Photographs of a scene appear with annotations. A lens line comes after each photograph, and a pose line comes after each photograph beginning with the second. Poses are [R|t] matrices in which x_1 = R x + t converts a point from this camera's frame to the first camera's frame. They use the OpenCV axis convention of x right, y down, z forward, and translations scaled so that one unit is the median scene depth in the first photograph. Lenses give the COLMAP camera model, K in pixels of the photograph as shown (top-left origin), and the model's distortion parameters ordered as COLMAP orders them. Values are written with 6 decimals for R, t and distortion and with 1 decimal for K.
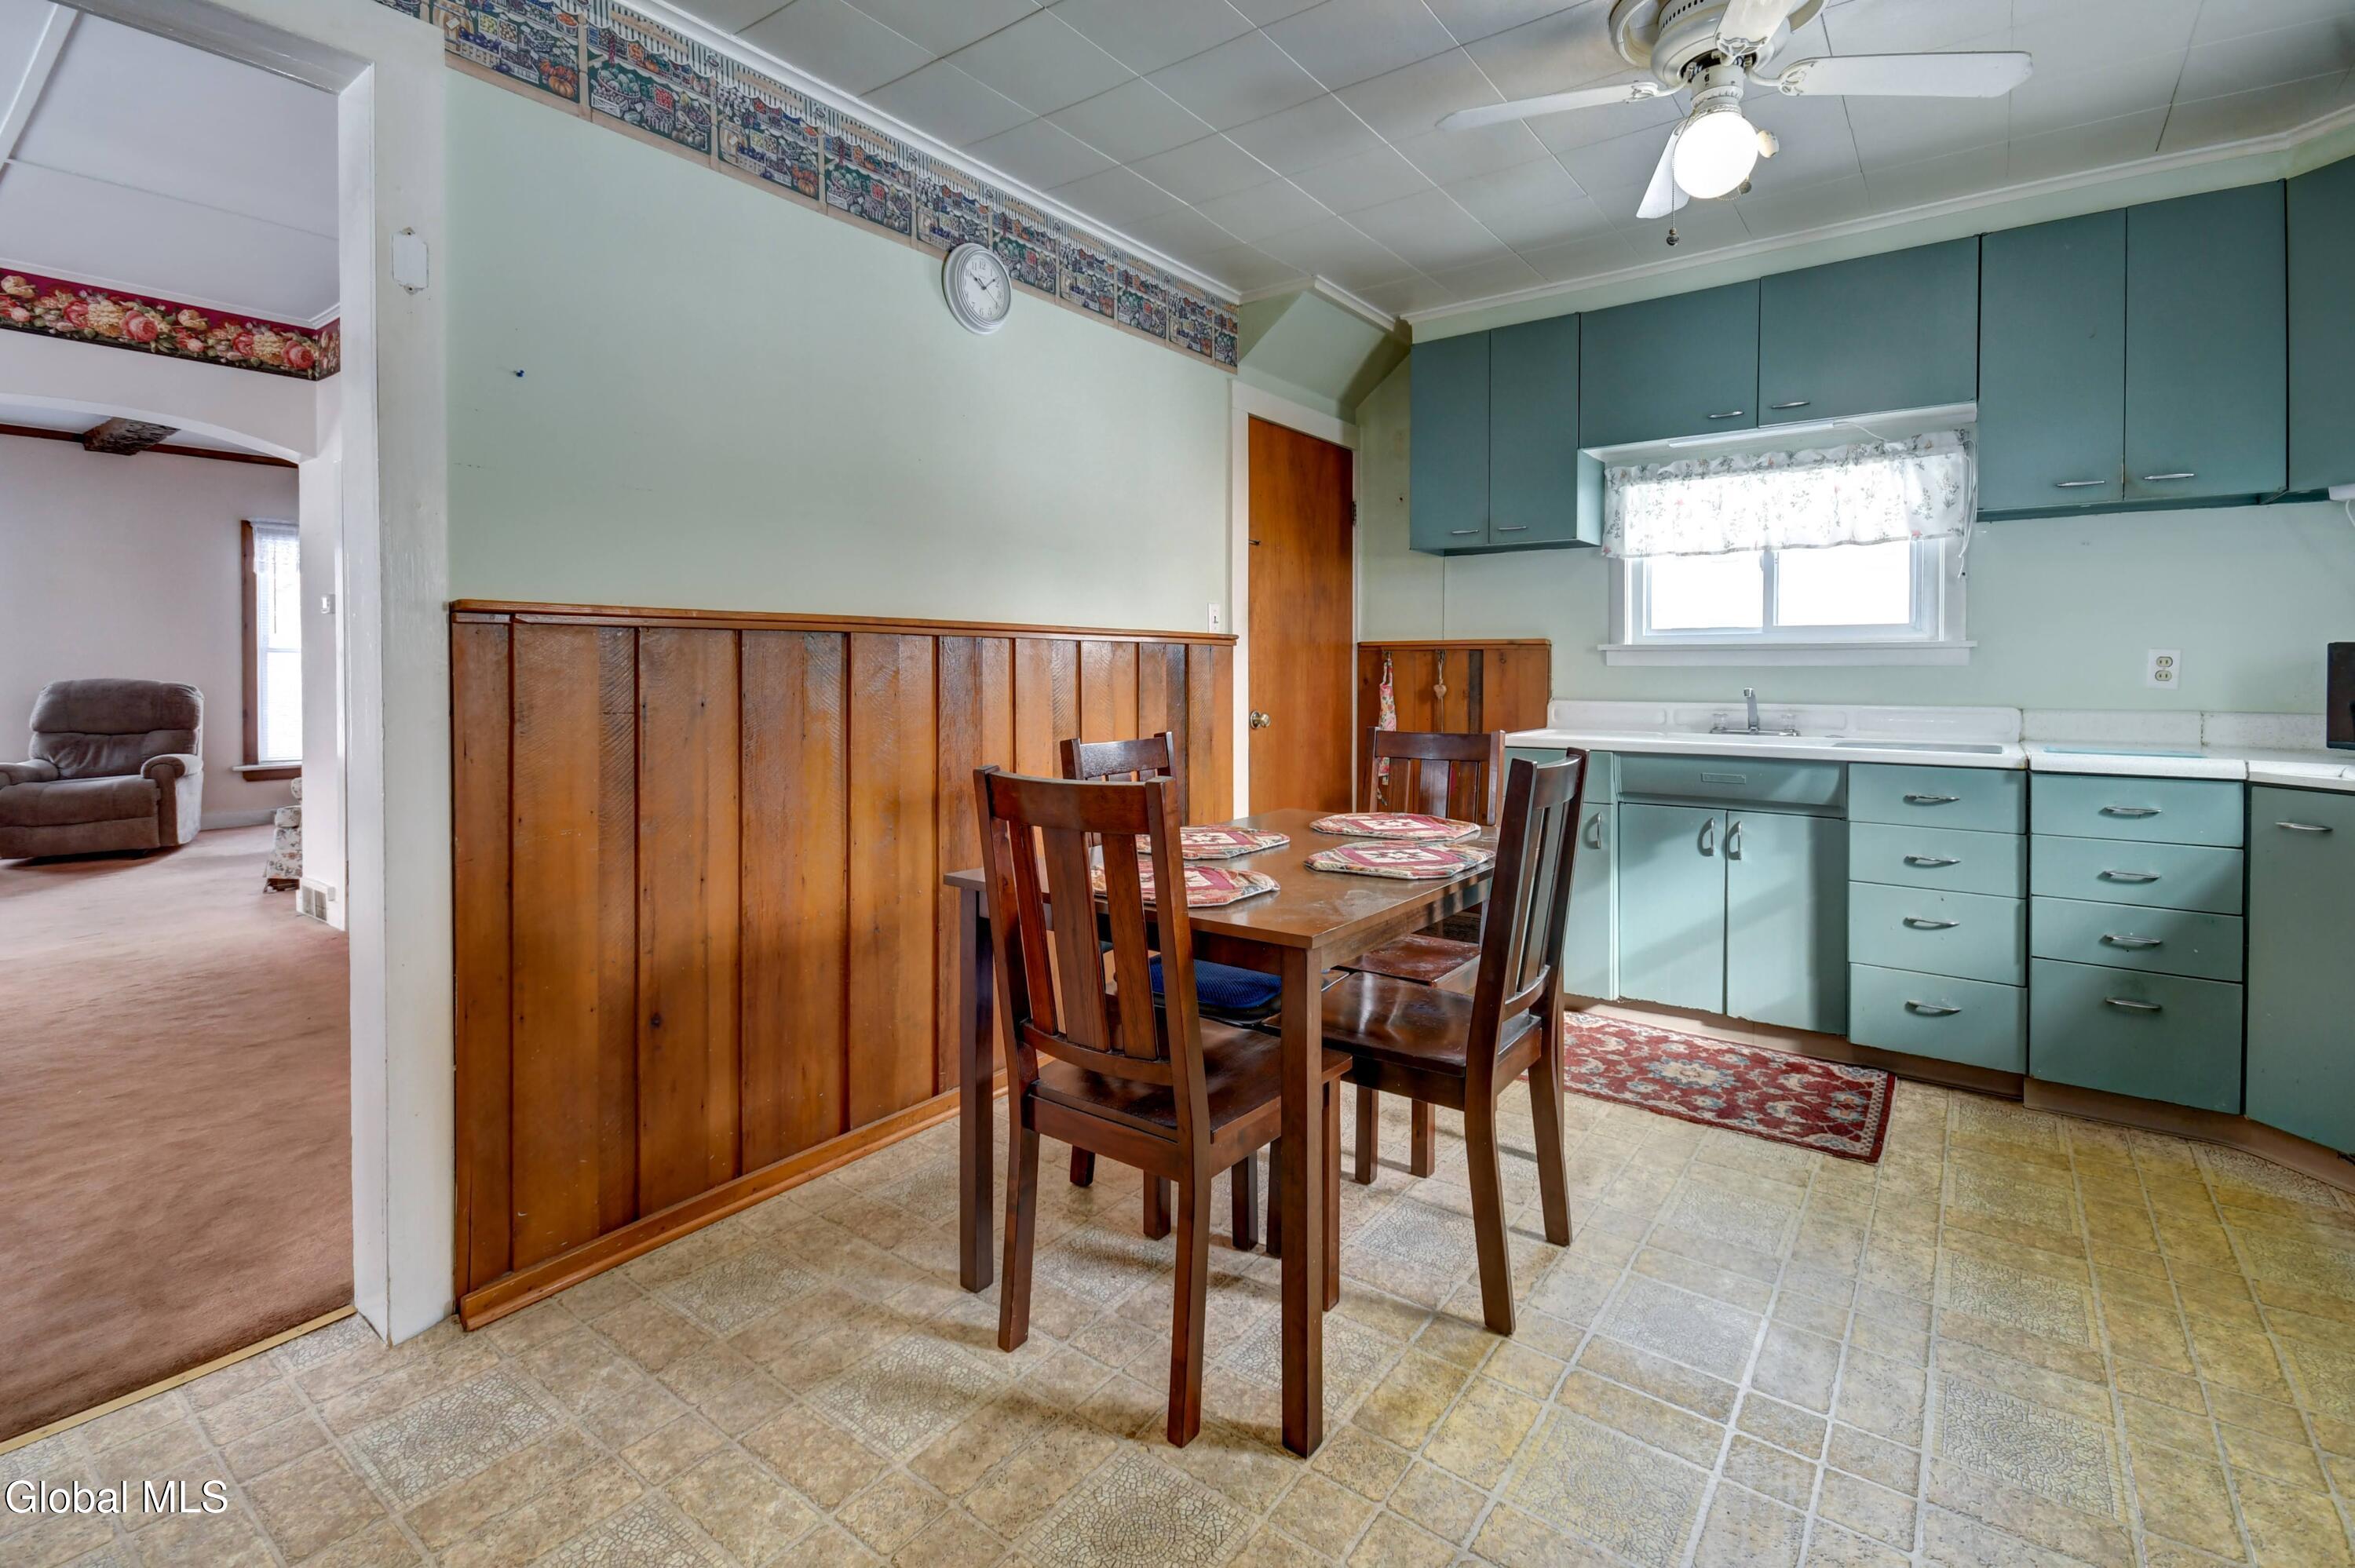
lens RADIAL K [[1065.8, 0, 1158.9], [0, 1065.8, 676.2], [0, 0, 1]] dist [0.008297, -0.003177]
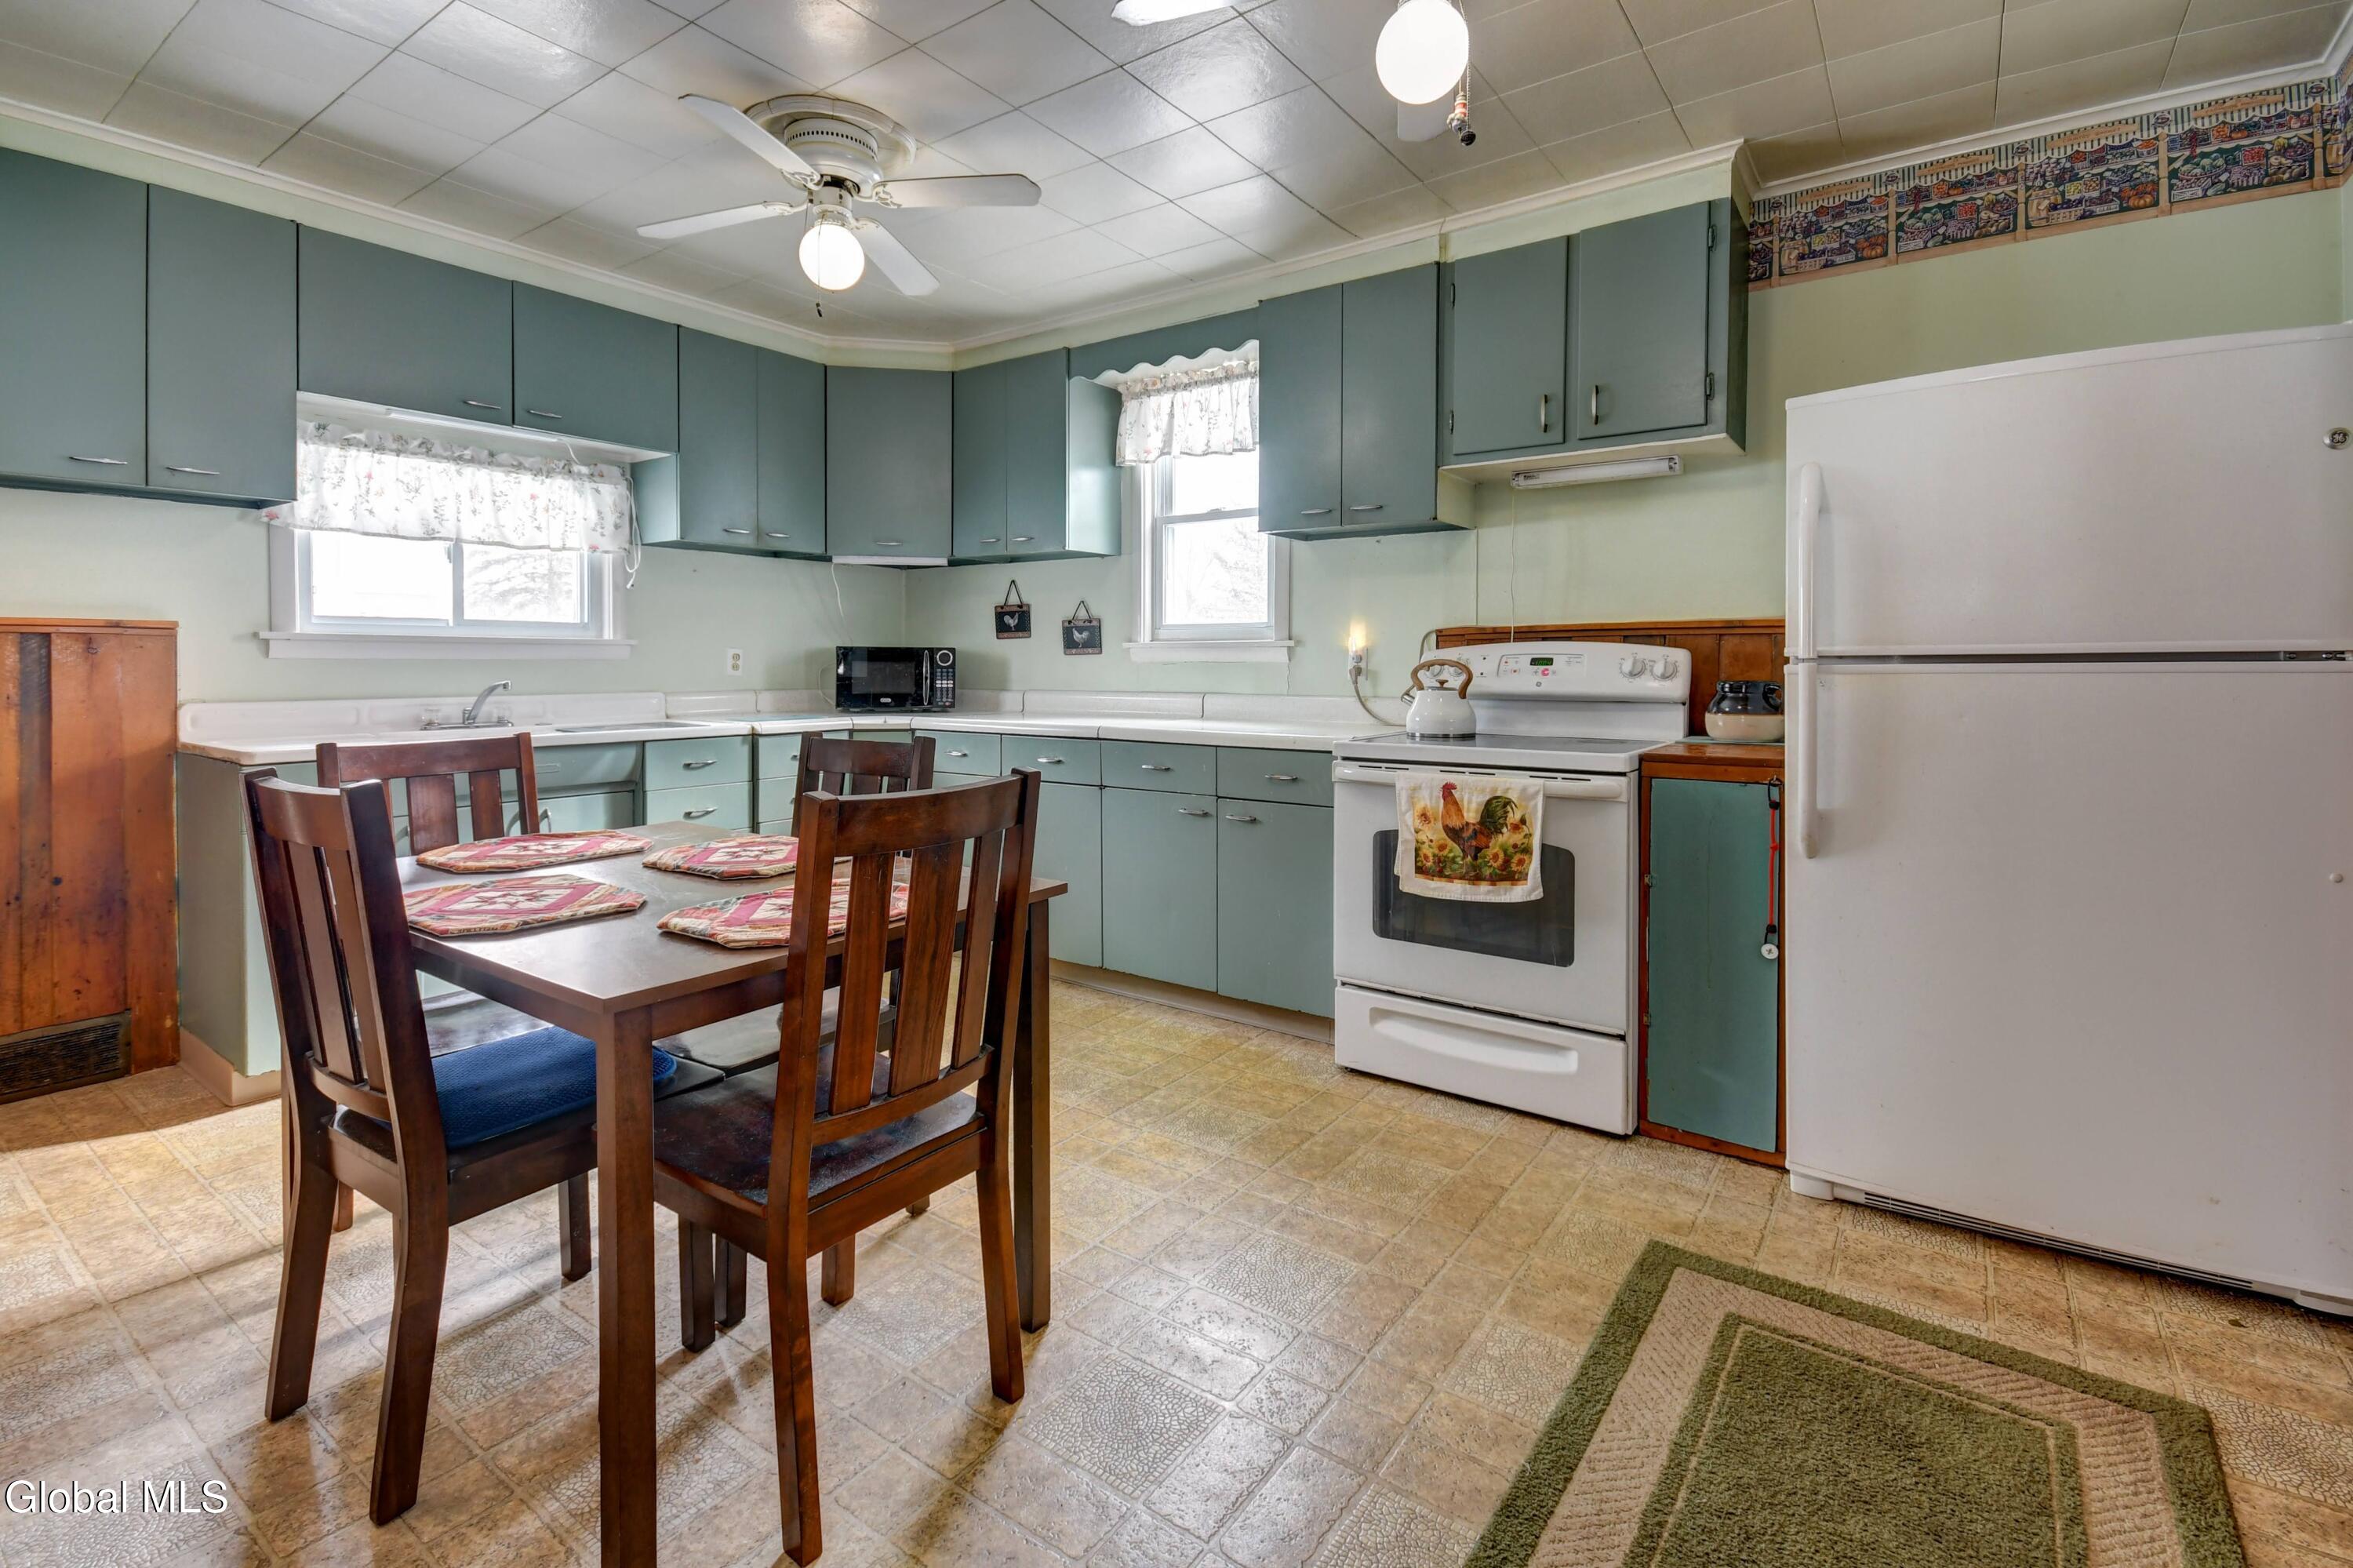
lens RADIAL K [[1065.1, 0, 1151.1], [0, 1065.1, 678.4], [0, 0, 1]] dist [0.008297, -0.003177]
pose [[-0.018123, -0.016066, 0.999707, -0.532929], [0.006479, 0.999848, 0.016186, -0.004557], [-0.999815, 0.006770, -0.018016, 0.456352]]
